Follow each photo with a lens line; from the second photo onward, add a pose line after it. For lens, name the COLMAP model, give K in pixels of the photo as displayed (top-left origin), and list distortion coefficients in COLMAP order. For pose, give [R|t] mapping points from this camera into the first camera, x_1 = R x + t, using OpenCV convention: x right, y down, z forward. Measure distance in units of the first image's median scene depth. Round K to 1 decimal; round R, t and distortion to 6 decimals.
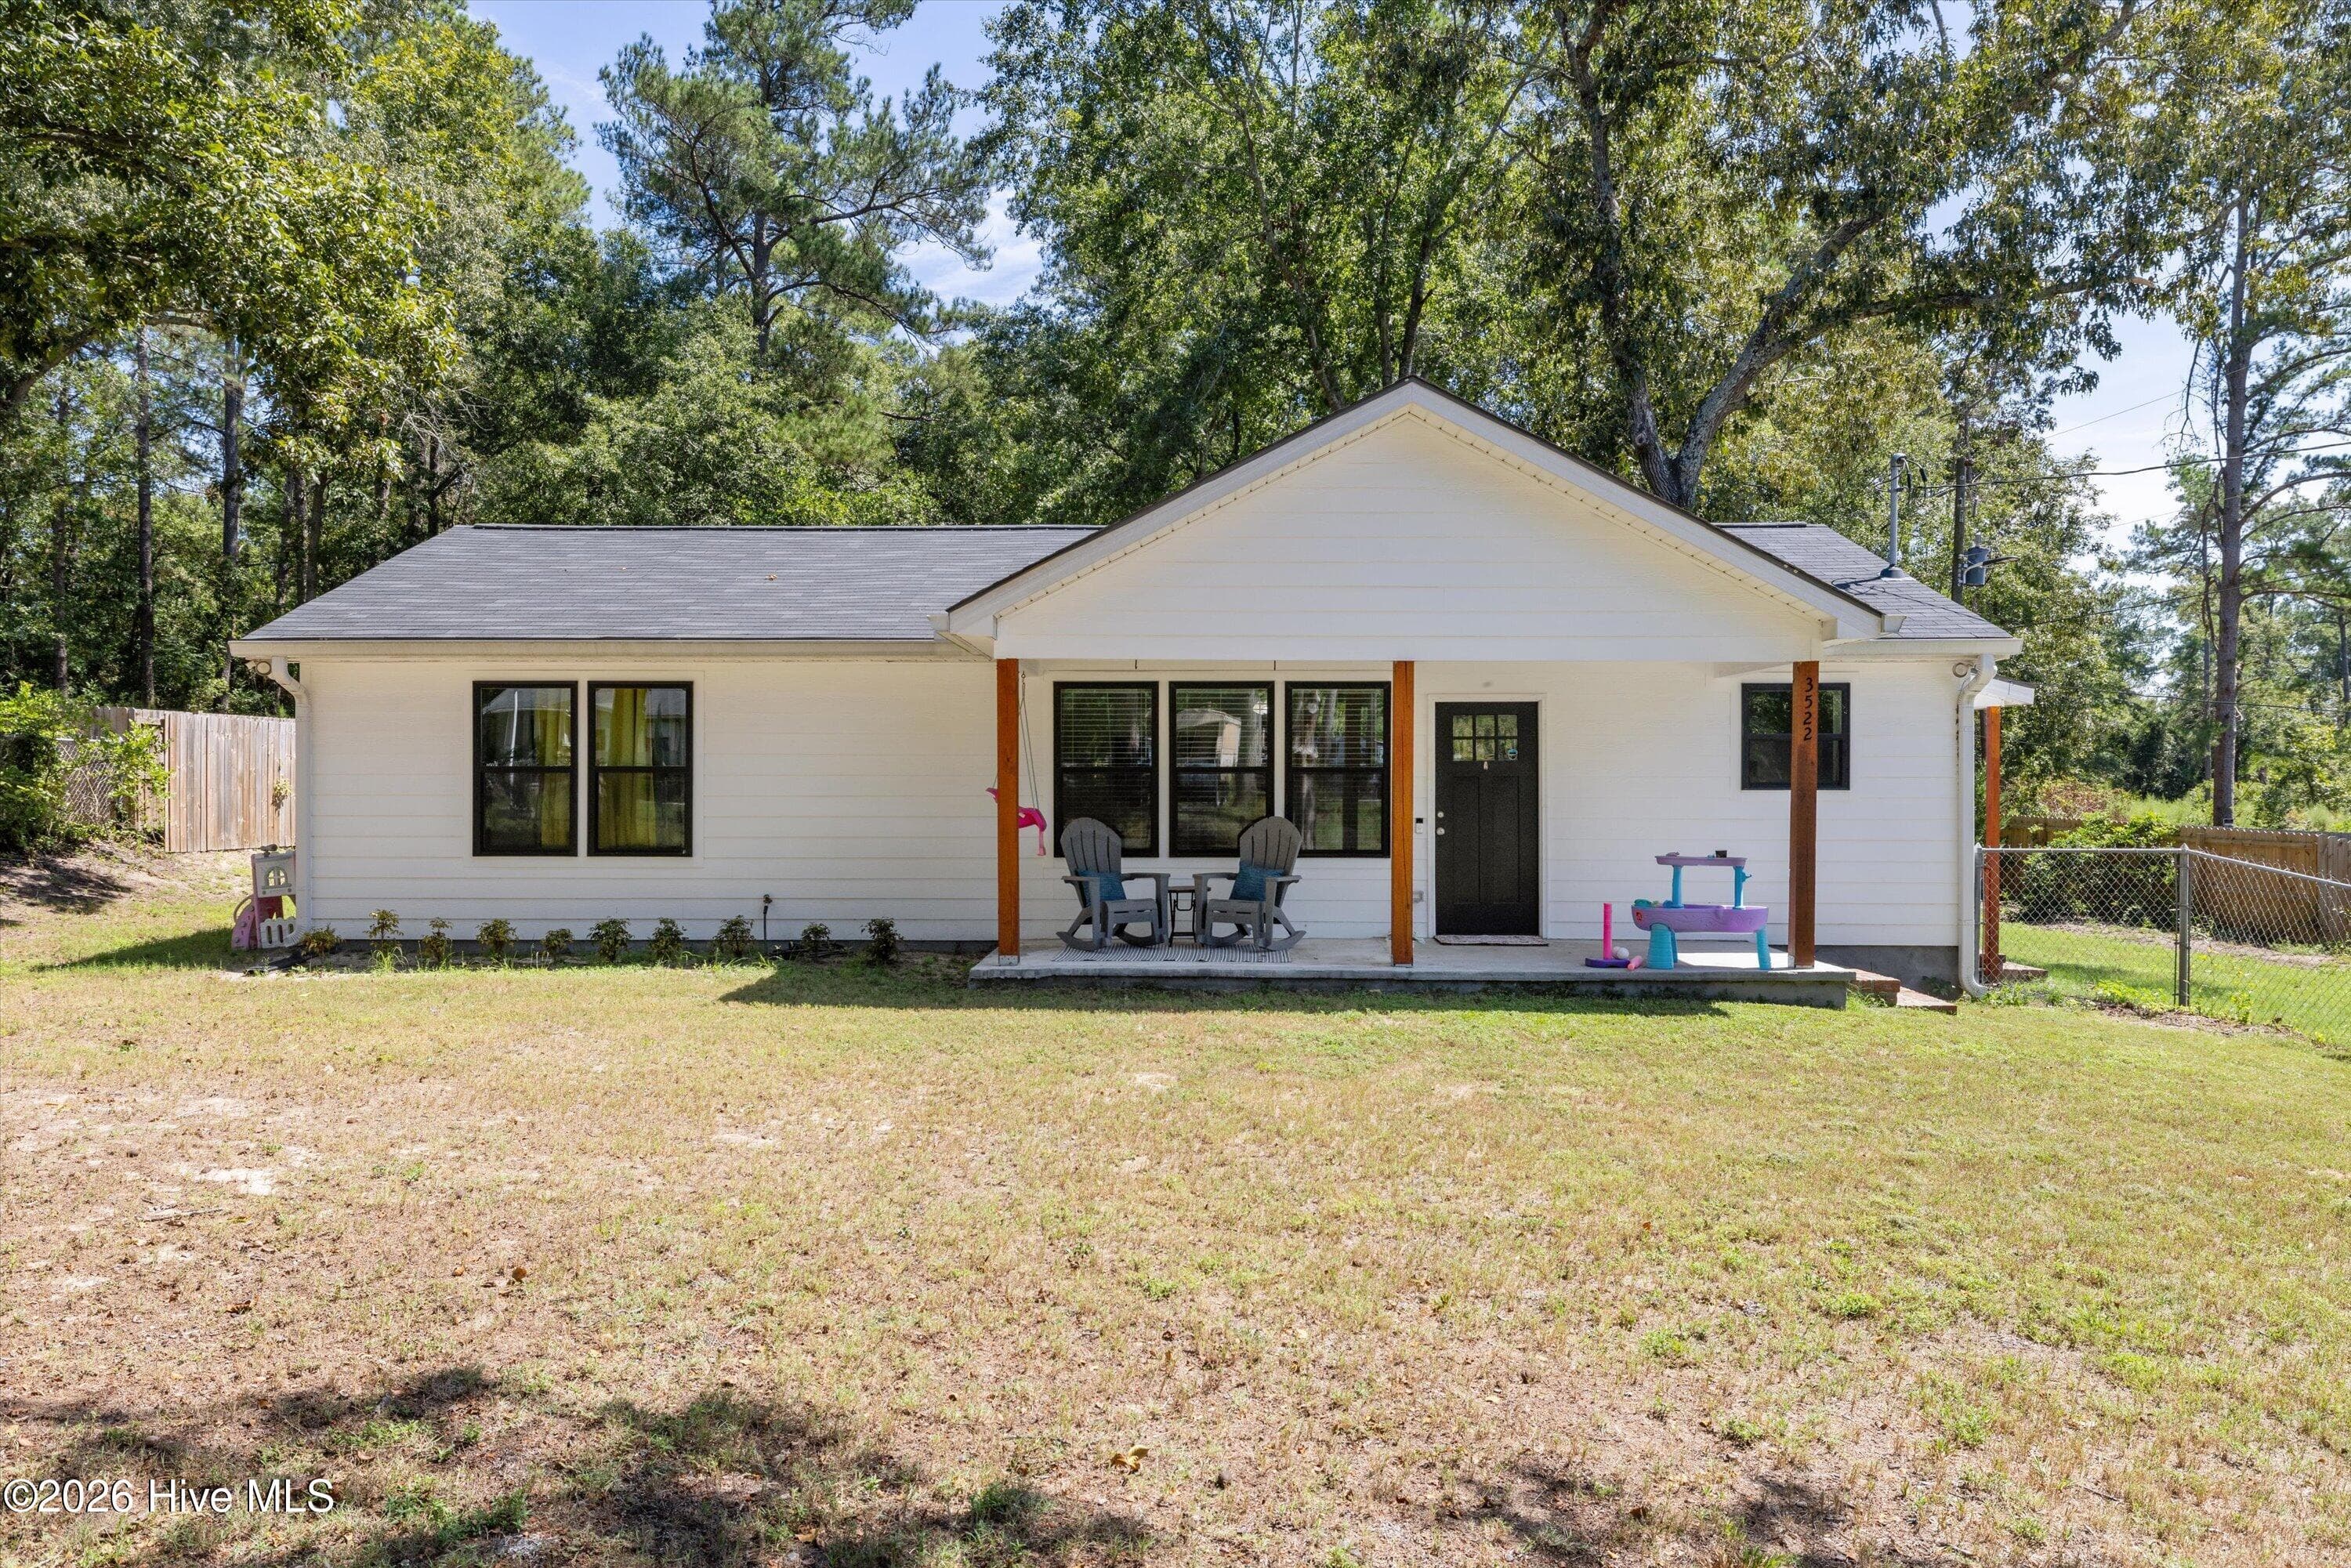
lens RADIAL K [[1556.5, 0, 1175.5], [0, 1556.5, 784.0], [0, 0, 1]] dist [0.002688, 0.002114]
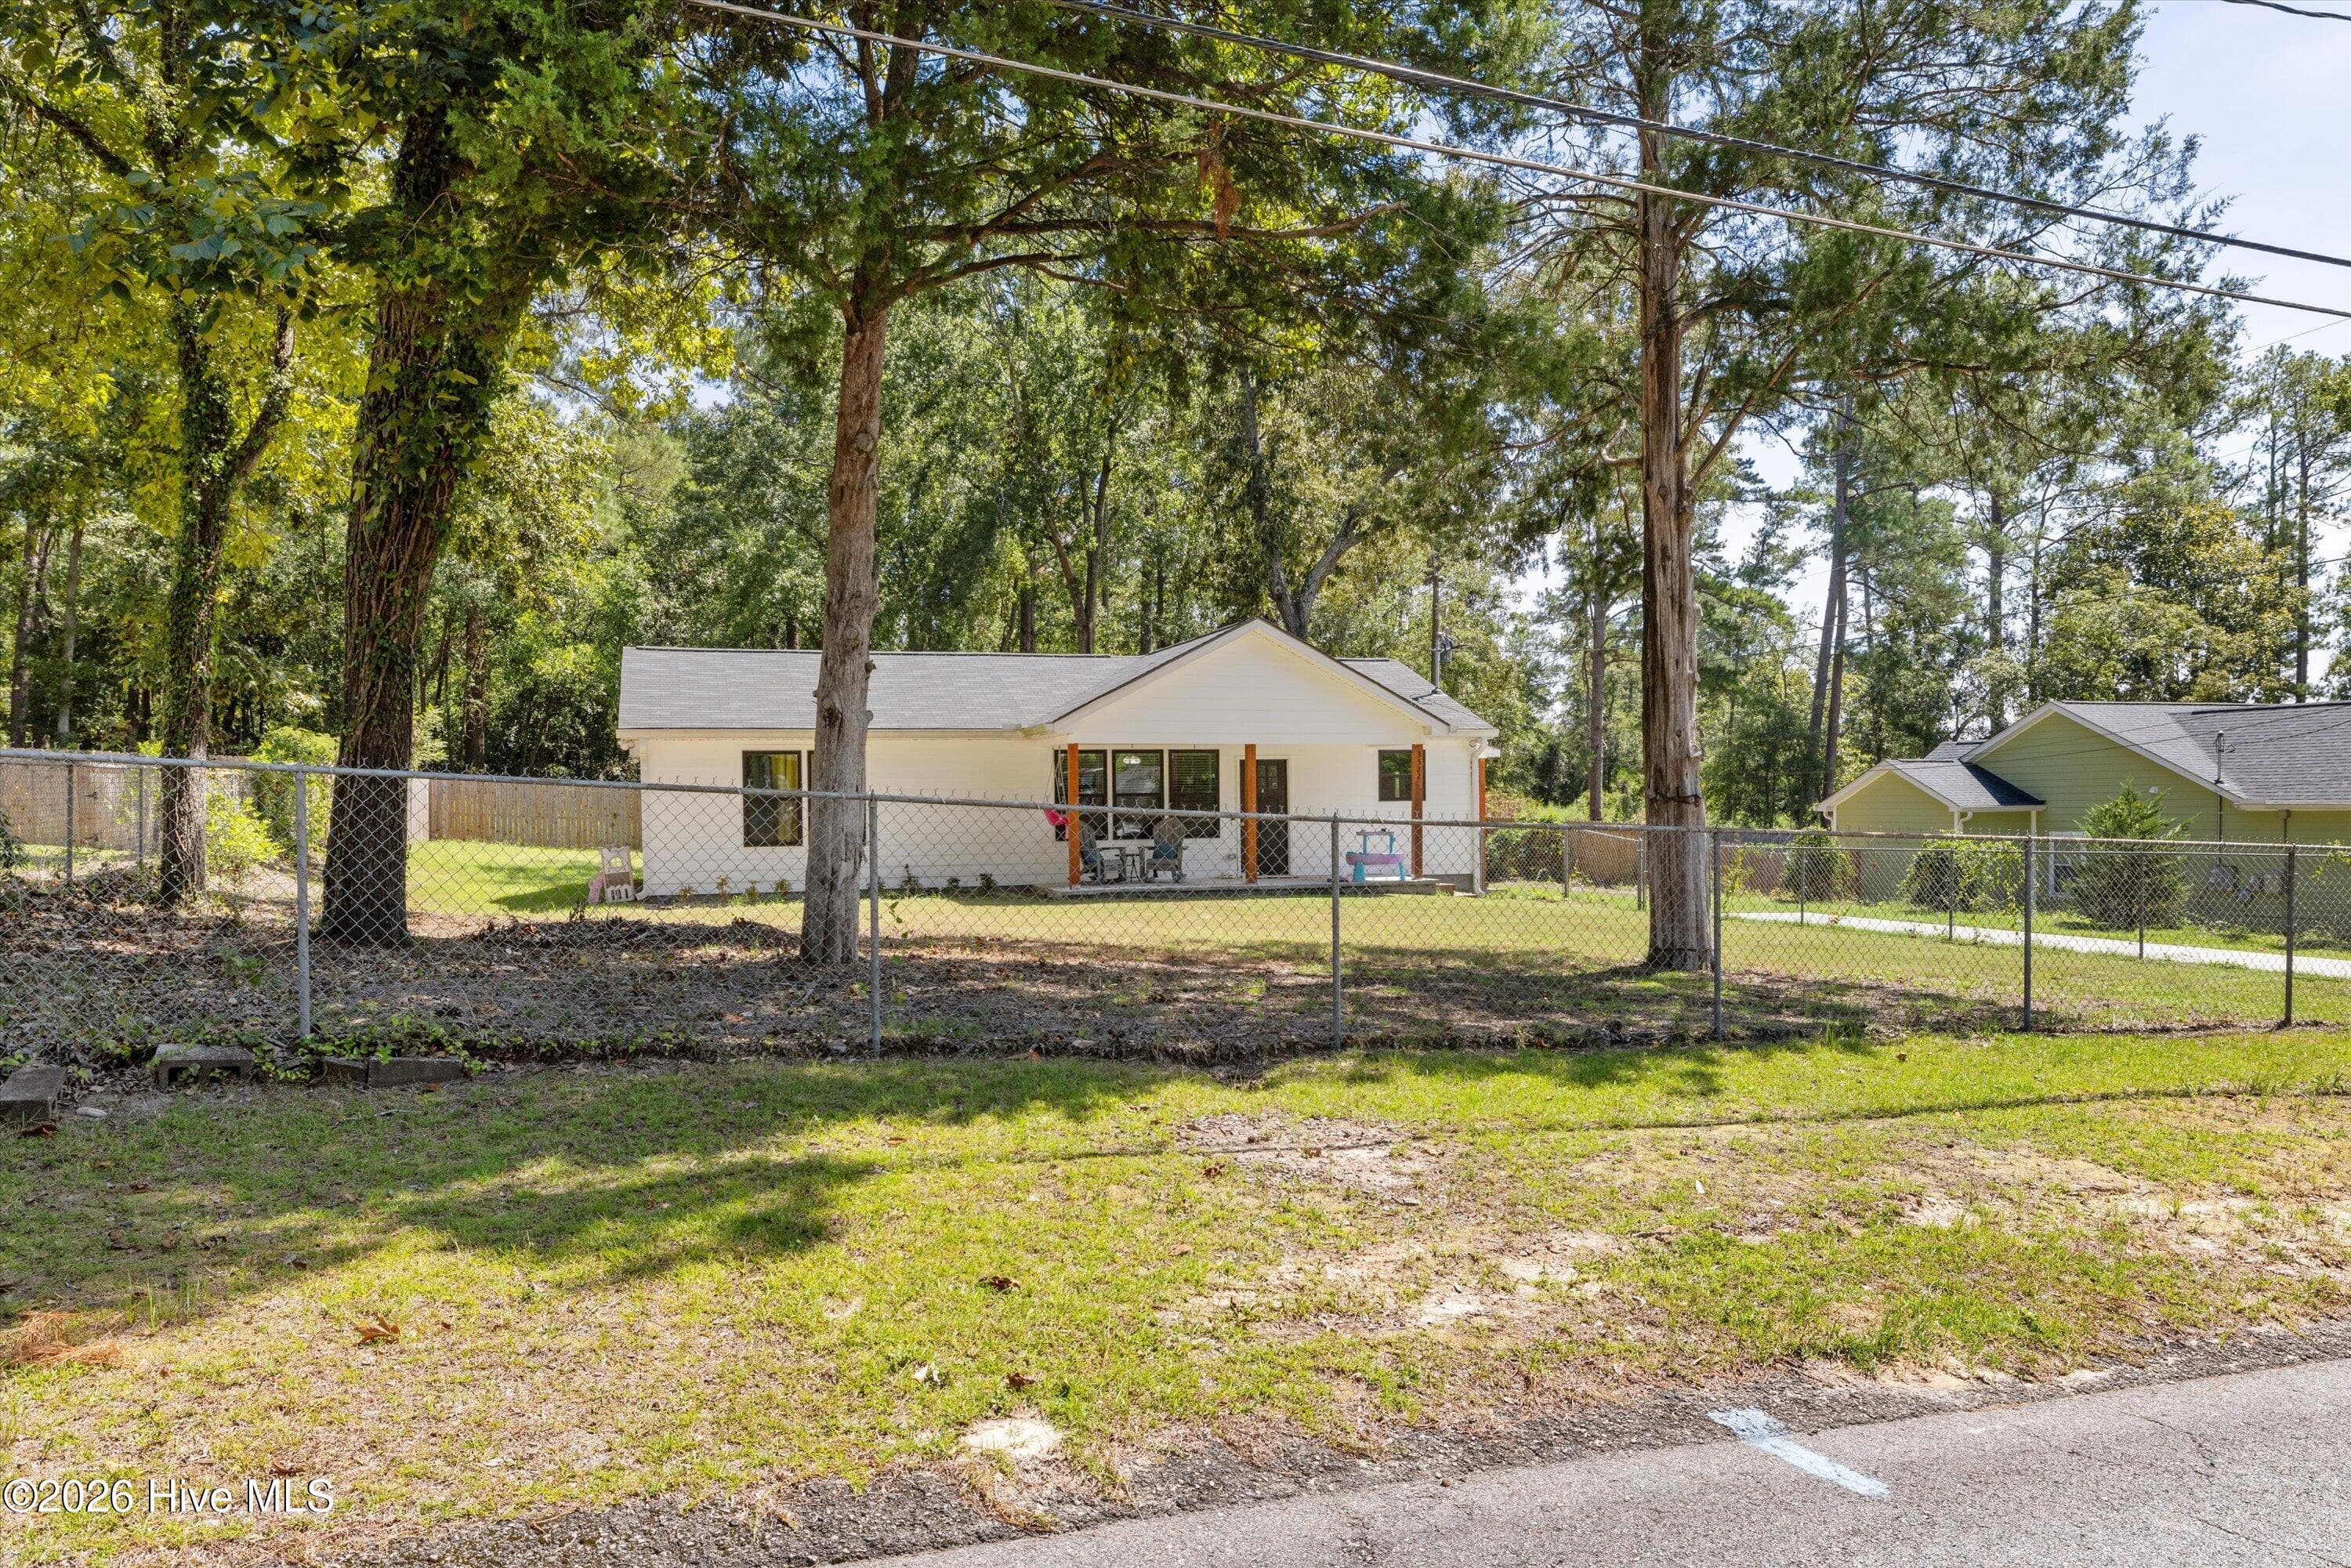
lens RADIAL K [[1486.7, 0, 1173.7], [0, 1486.7, 816.8], [0, 0, 1]] dist [0.003174, 0.001165]
pose [[0.951939, -0.016880, 0.305821, -0.218766], [0.013733, 0.999828, 0.012437, -0.001758], [-0.305979, -0.007640, 0.952008, -0.349189]]
